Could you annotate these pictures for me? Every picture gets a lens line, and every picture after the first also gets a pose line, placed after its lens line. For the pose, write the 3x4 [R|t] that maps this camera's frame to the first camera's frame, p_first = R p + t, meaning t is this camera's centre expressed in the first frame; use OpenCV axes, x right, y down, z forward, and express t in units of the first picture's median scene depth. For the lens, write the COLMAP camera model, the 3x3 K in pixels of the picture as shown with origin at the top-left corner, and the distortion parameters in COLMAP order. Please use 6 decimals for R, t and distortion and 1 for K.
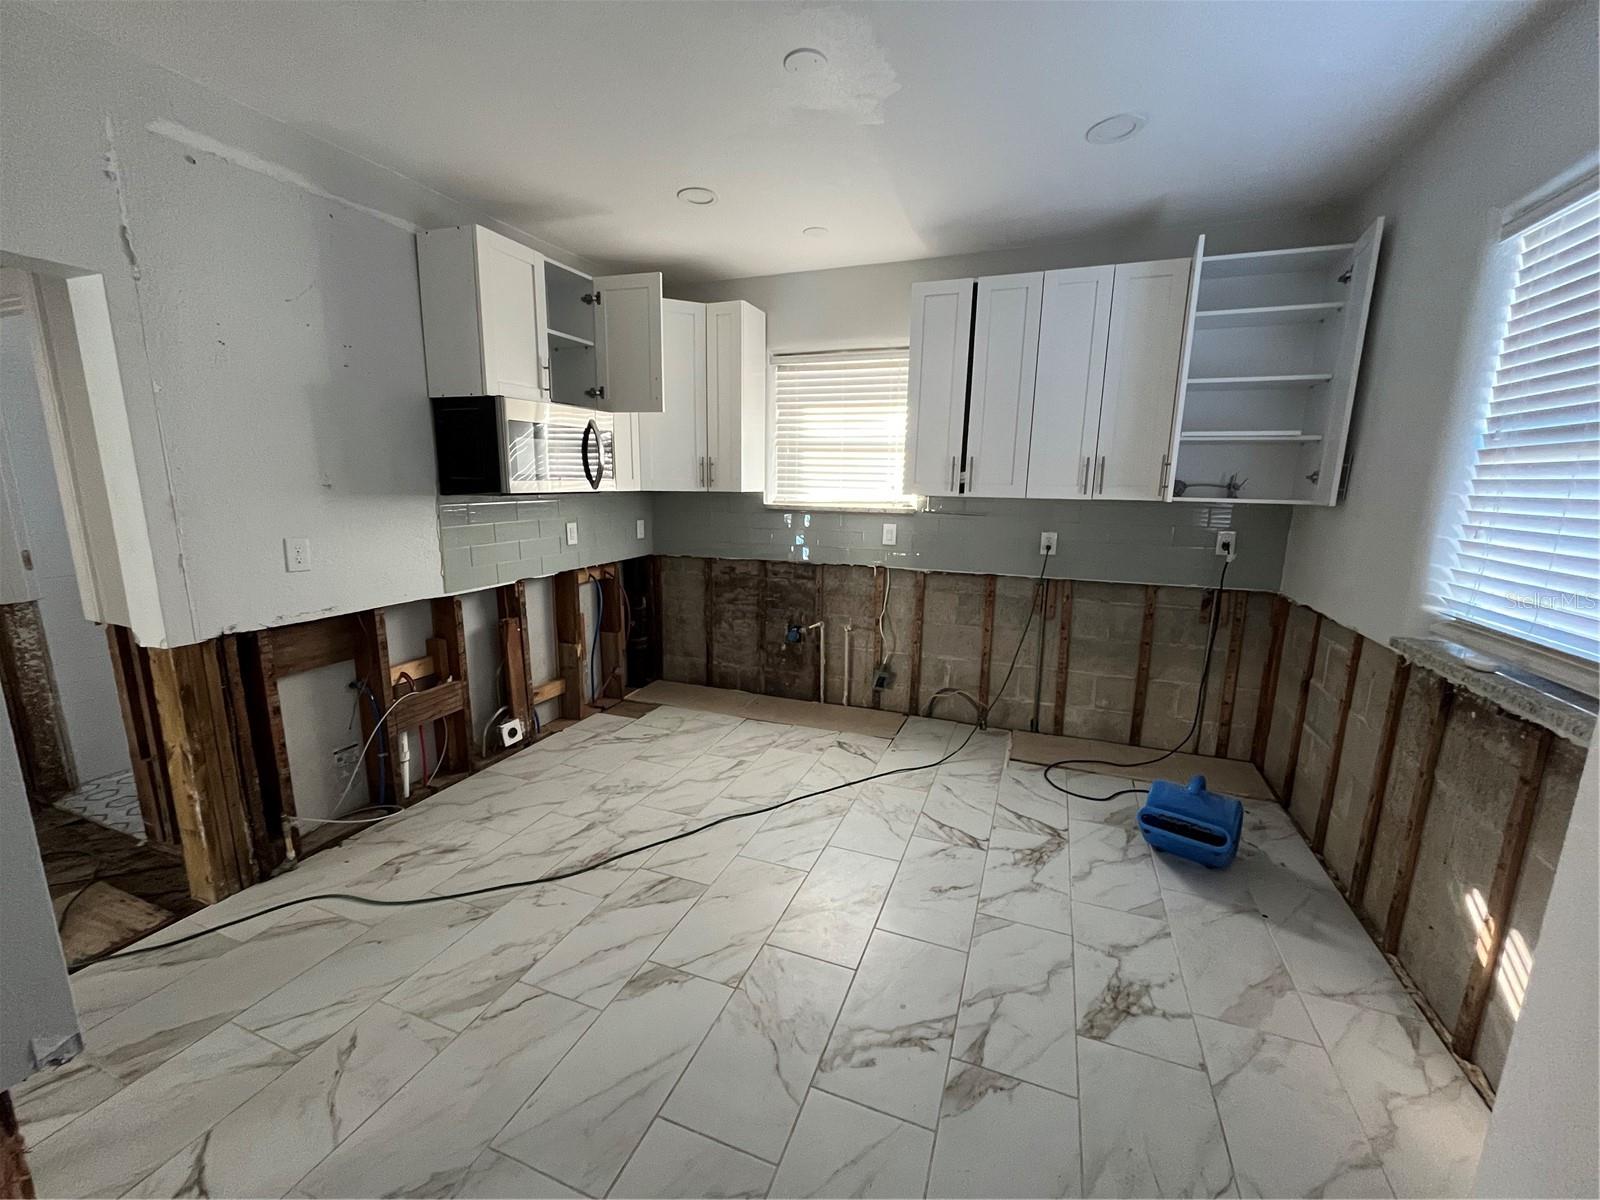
lens RADIAL K [[643.9, 0, 800.0], [0, 643.9, 600.0], [0, 0, 1]] dist [-0.002015, -0.000040]
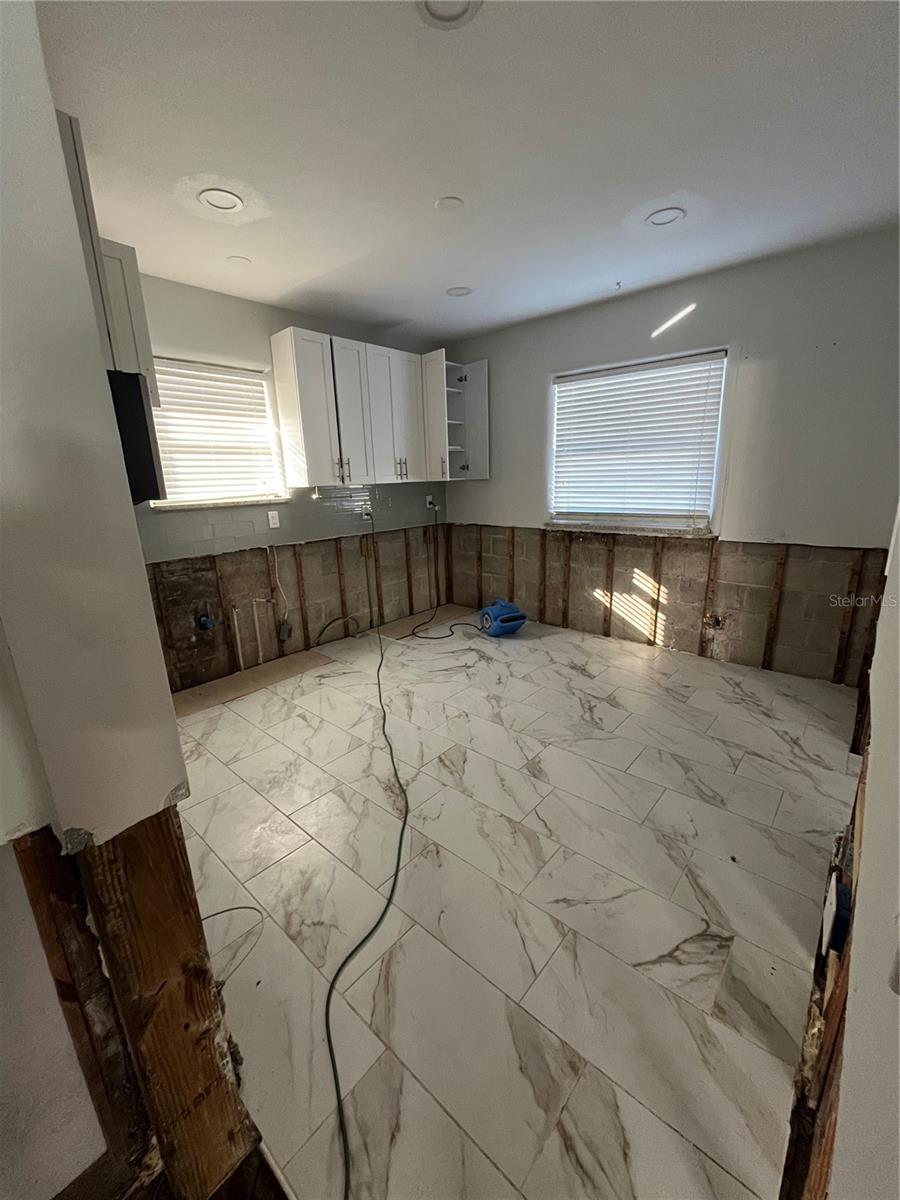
lens RADIAL K [[482.9, 0, 450.0], [0, 482.9, 600.0], [0, 0, 1]] dist [-0.002015, -0.000040]
pose [[0.348036, -0.259521, 0.900844, -0.742692], [0.207588, 0.958400, 0.195901, -0.072892], [-0.914209, 0.118823, 0.387431, 0.368098]]
